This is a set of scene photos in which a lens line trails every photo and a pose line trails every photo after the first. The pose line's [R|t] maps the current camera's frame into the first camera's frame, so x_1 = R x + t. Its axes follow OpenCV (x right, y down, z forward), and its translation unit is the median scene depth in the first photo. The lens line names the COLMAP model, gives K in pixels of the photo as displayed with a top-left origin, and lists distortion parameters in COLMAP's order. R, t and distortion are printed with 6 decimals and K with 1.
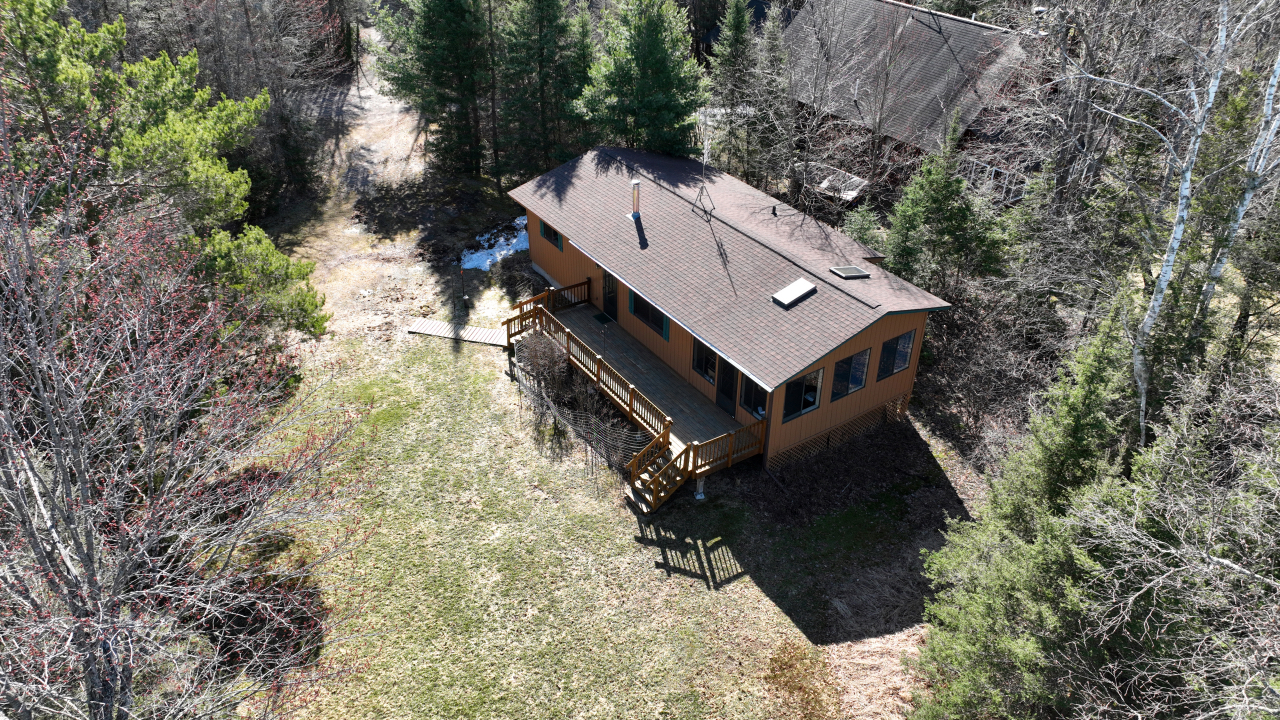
lens RADIAL K [[900.5, 0, 640.0], [0, 900.5, 360.0], [0, 0, 1]] dist [0.008001, 0.005677]
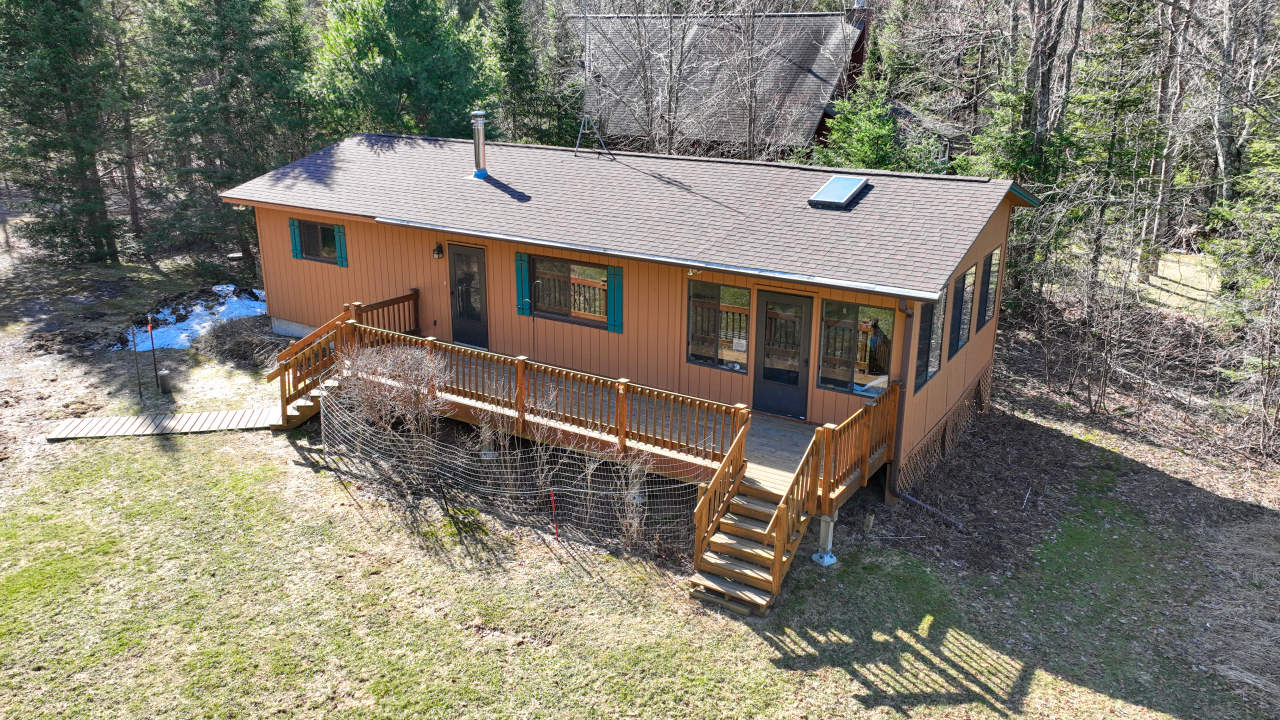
lens RADIAL K [[965.1, 0, 633.8], [0, 965.1, 352.7], [0, 0, 1]] dist [-0.000205, 0.003748]
pose [[0.912705, -0.125353, 0.388917, -0.182276], [0.224675, 0.948947, -0.221407, 0.116989], [-0.341307, 0.289459, 0.894272, 0.462487]]
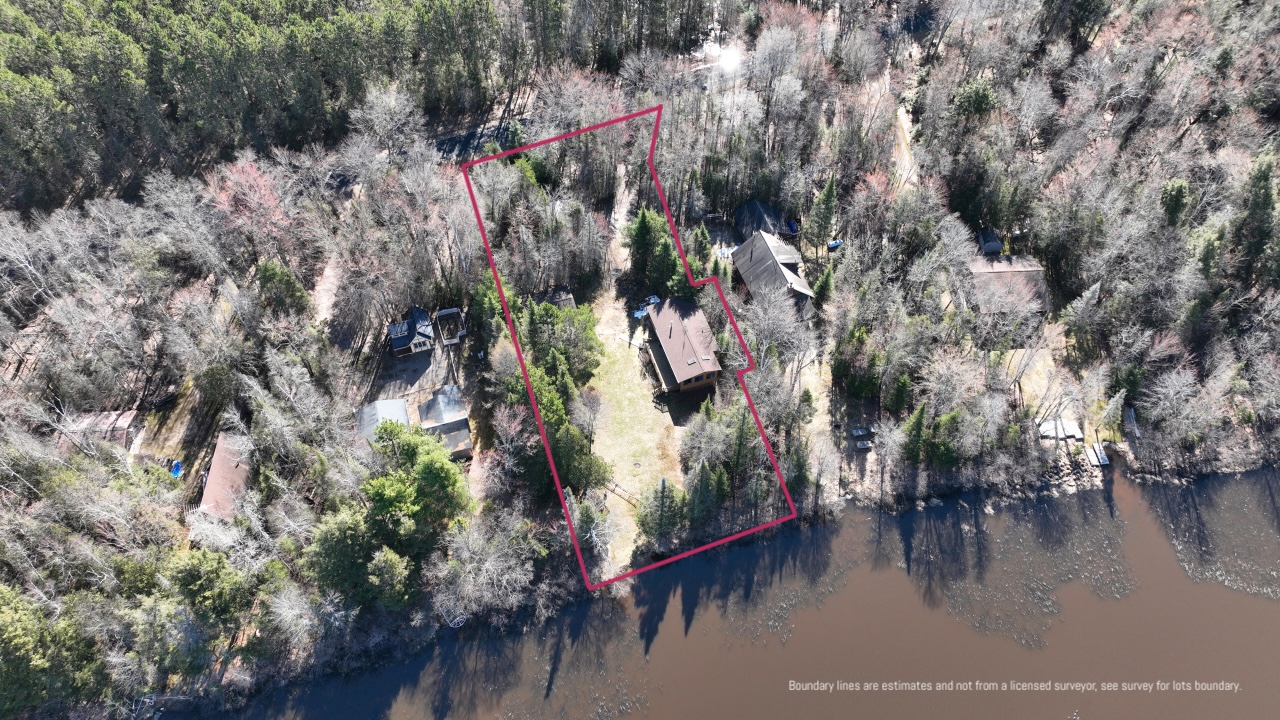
lens RADIAL K [[900.5, 0, 640.0], [0, 900.5, 360.0], [0, 0, 1]] dist [0.008001, 0.005677]
pose [[0.963339, 0.218969, -0.155017, 0.605941], [-0.152916, 0.922904, 0.353363, -1.655904], [0.220441, -0.316704, 0.922553, -3.400239]]
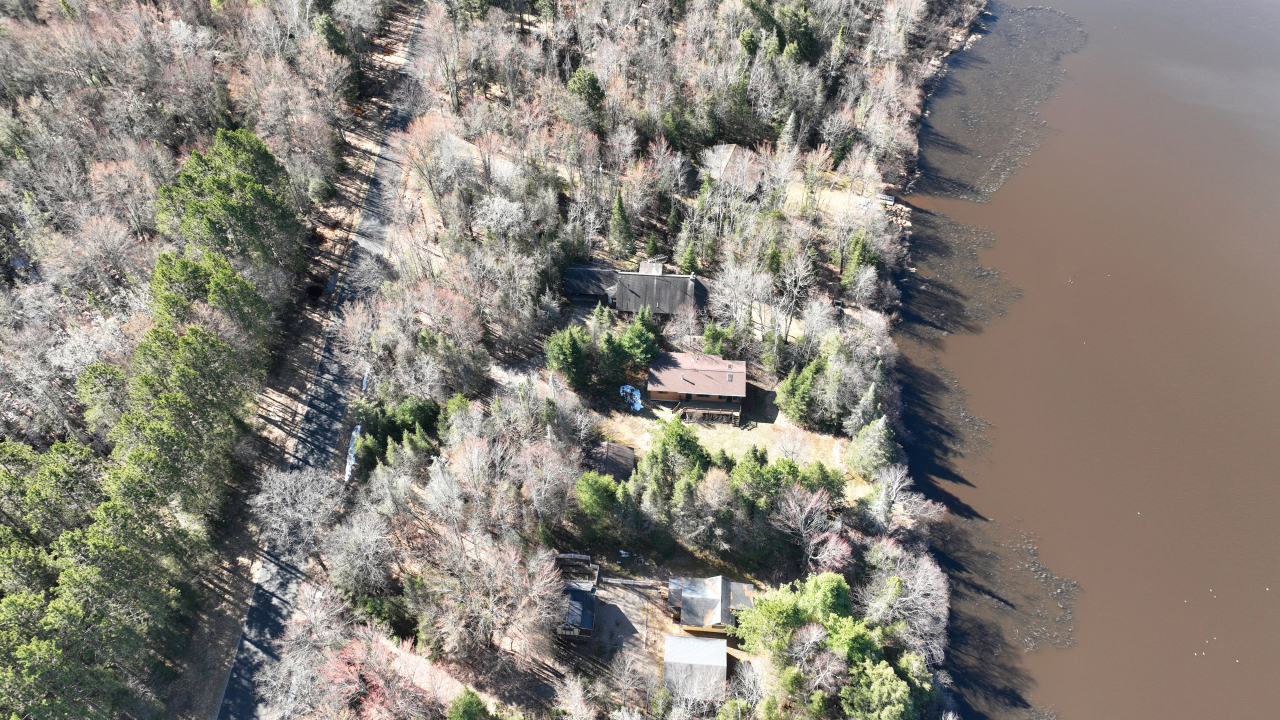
lens RADIAL K [[900.5, 0, 640.0], [0, 900.5, 360.0], [0, 0, 1]] dist [0.008001, 0.005677]
pose [[0.612542, -0.598793, 0.515983, -2.568157], [0.437832, 0.800521, 0.409230, -2.318401], [-0.658099, -0.024756, 0.752524, -2.411430]]
